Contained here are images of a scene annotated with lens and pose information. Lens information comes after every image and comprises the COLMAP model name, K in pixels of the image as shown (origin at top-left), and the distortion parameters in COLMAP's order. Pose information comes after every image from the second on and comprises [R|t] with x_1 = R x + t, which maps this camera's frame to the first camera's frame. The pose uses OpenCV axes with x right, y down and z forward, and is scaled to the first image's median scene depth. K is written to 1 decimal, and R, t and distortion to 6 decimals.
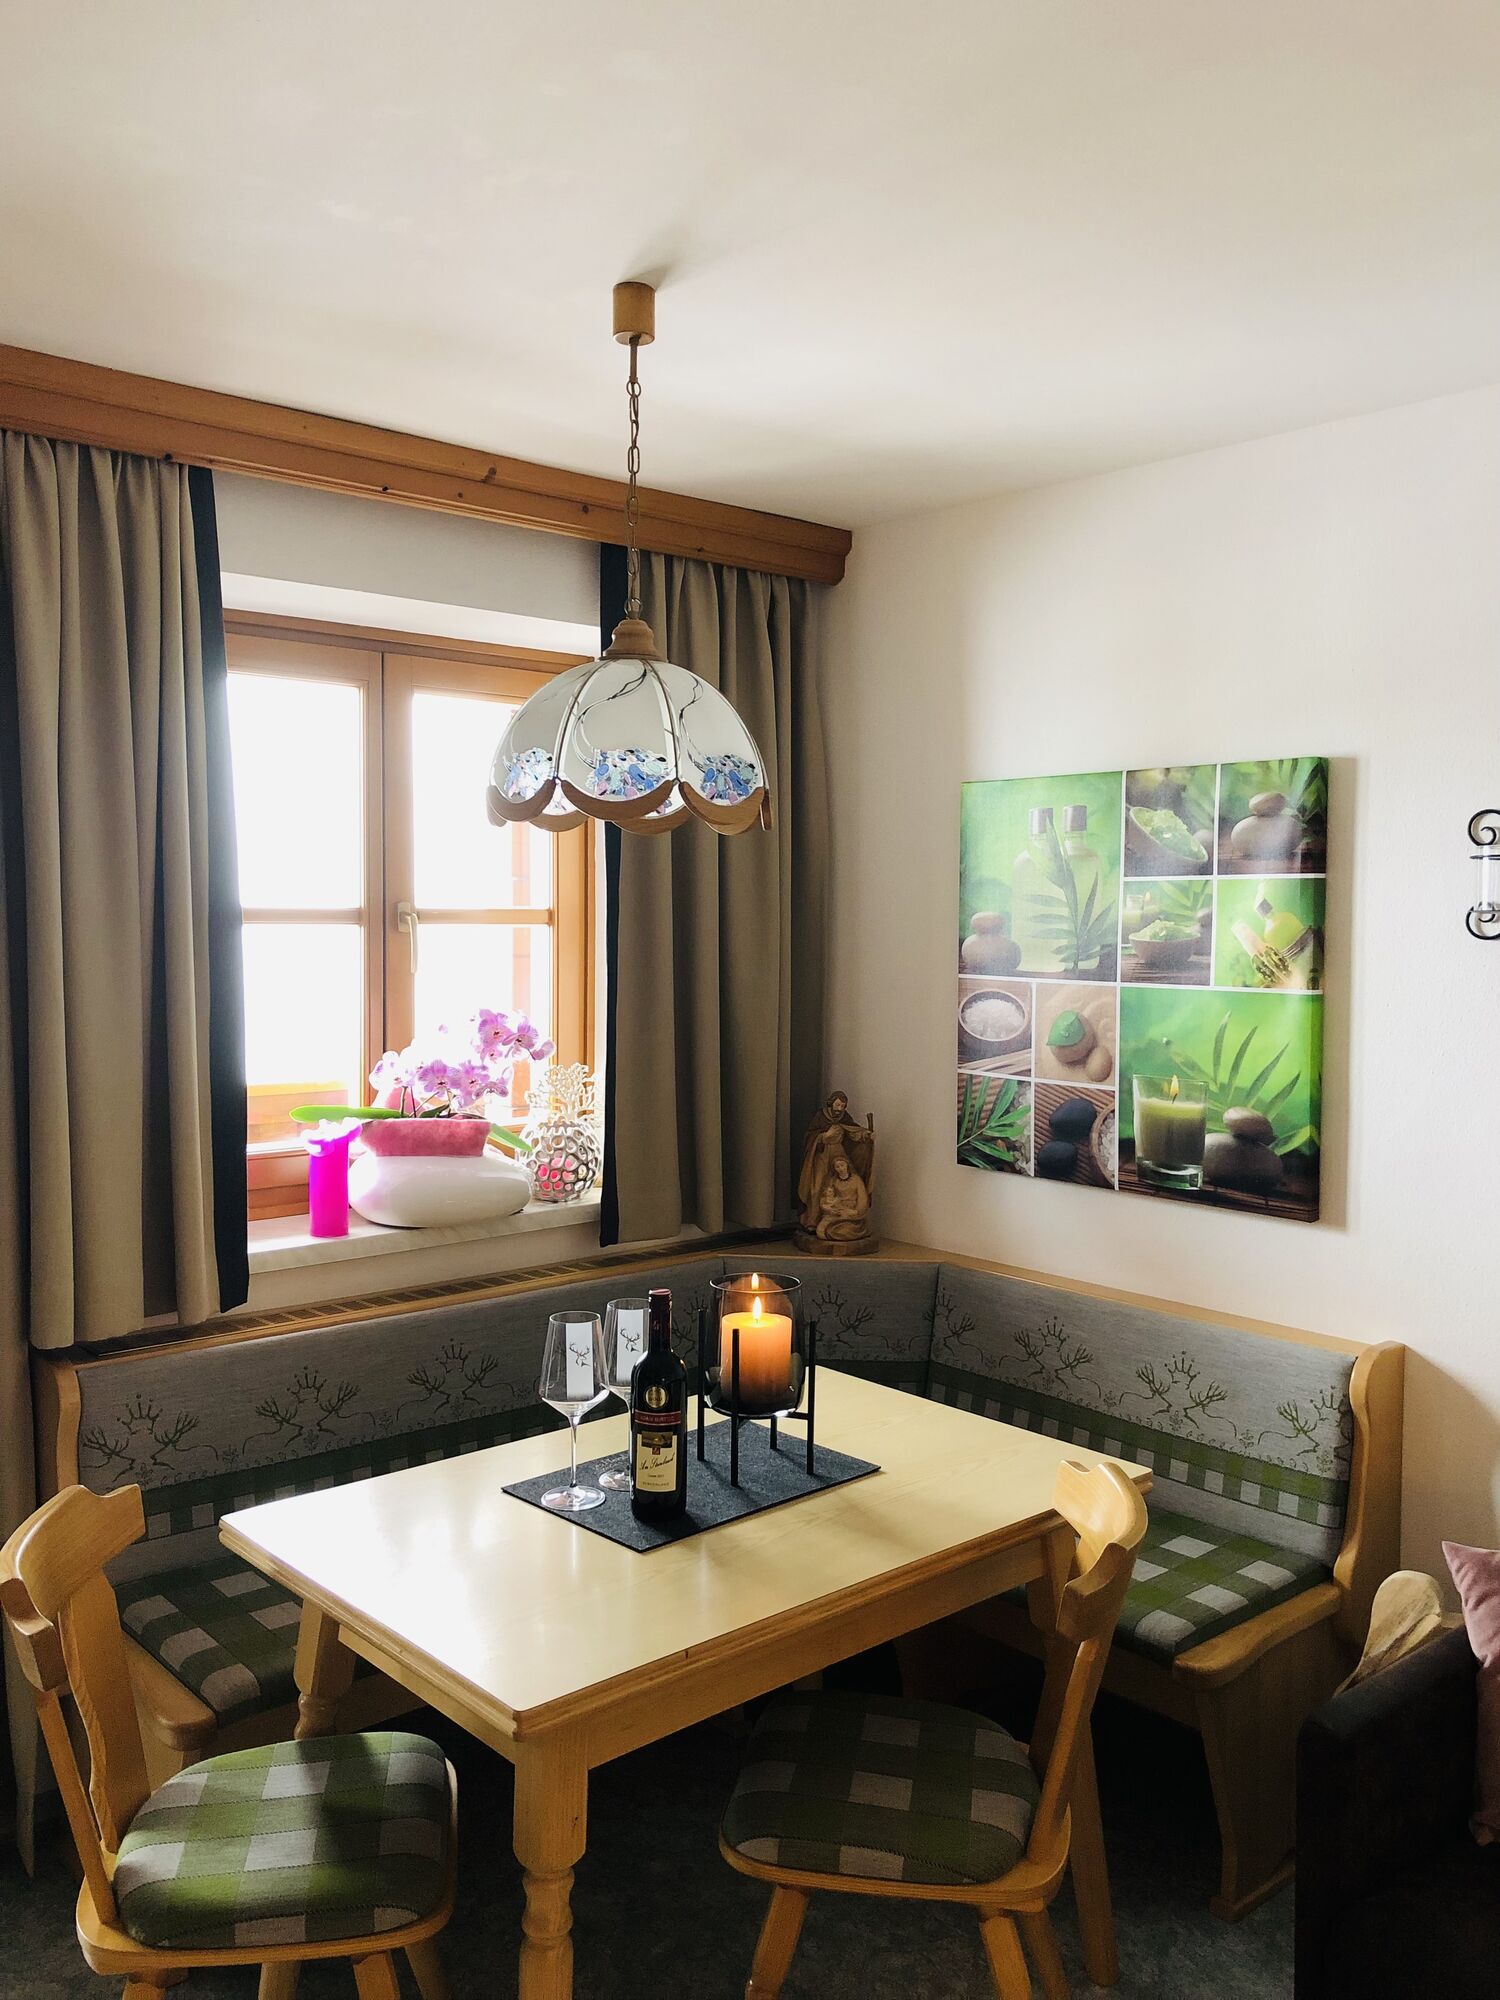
lens RADIAL K [[1631.4, 0, 745.0], [0, 1631.4, 983.3], [0, 0, 1]] dist [0.011009, -0.014309]
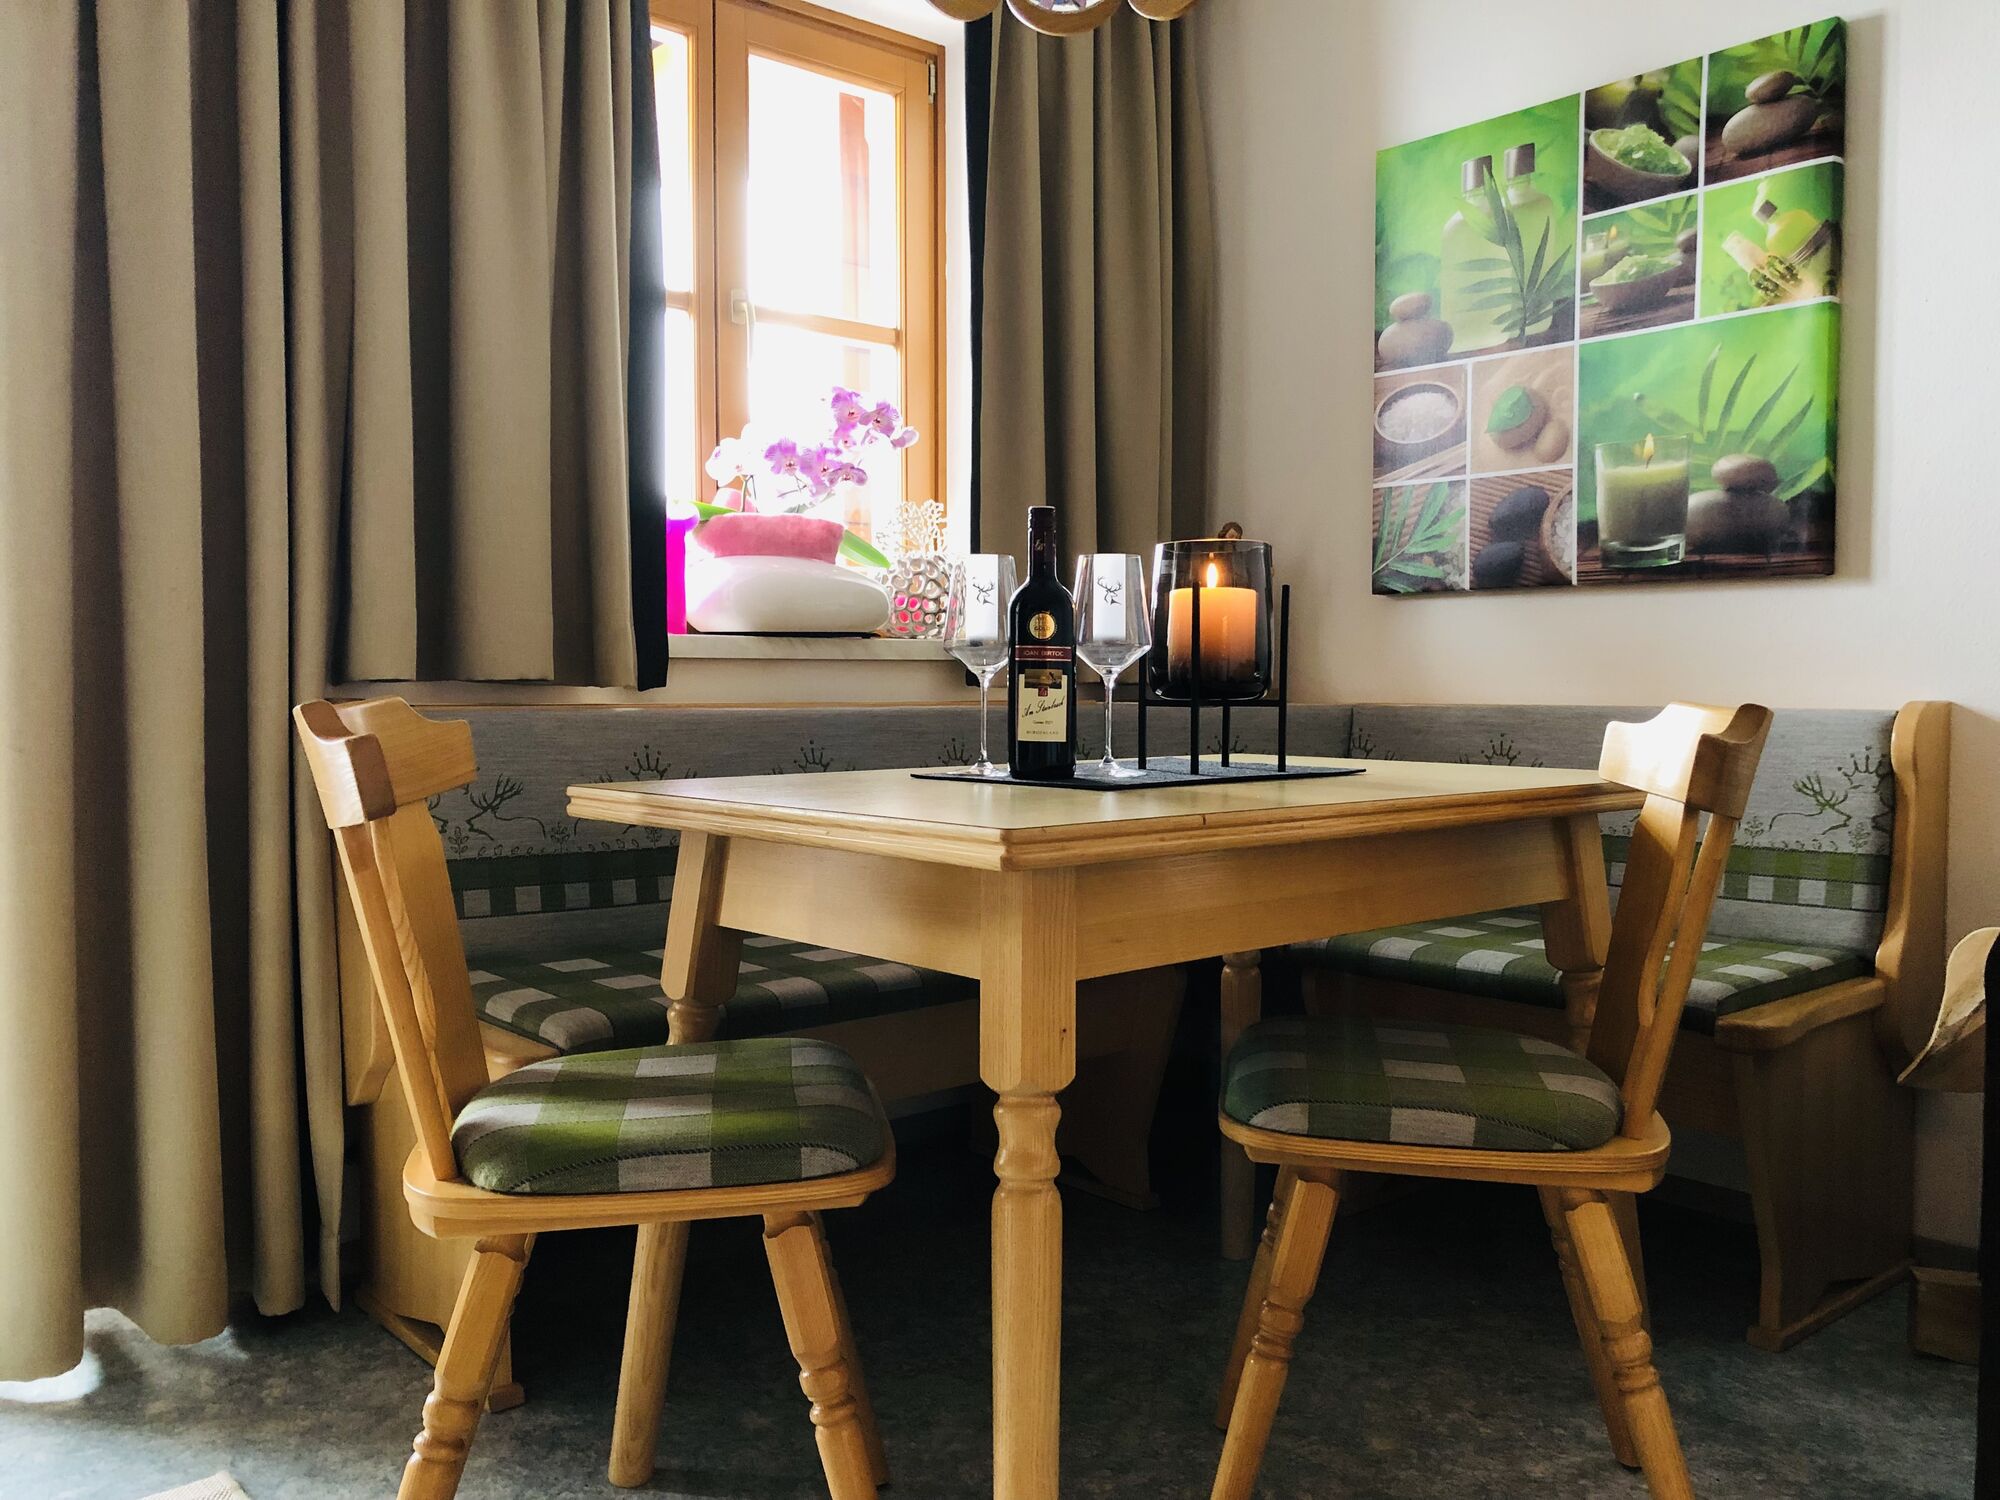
lens RADIAL K [[1631.4, 0, 1005.2], [0, 1631.4, 770.8], [0, 0, 1]] dist [0.011009, -0.014309]
pose [[0.999974, -0.006985, 0.001979, -0.081675], [0.006988, 0.999974, -0.001552, 0.243143], [-0.001968, 0.001566, 0.999997, 0.150015]]
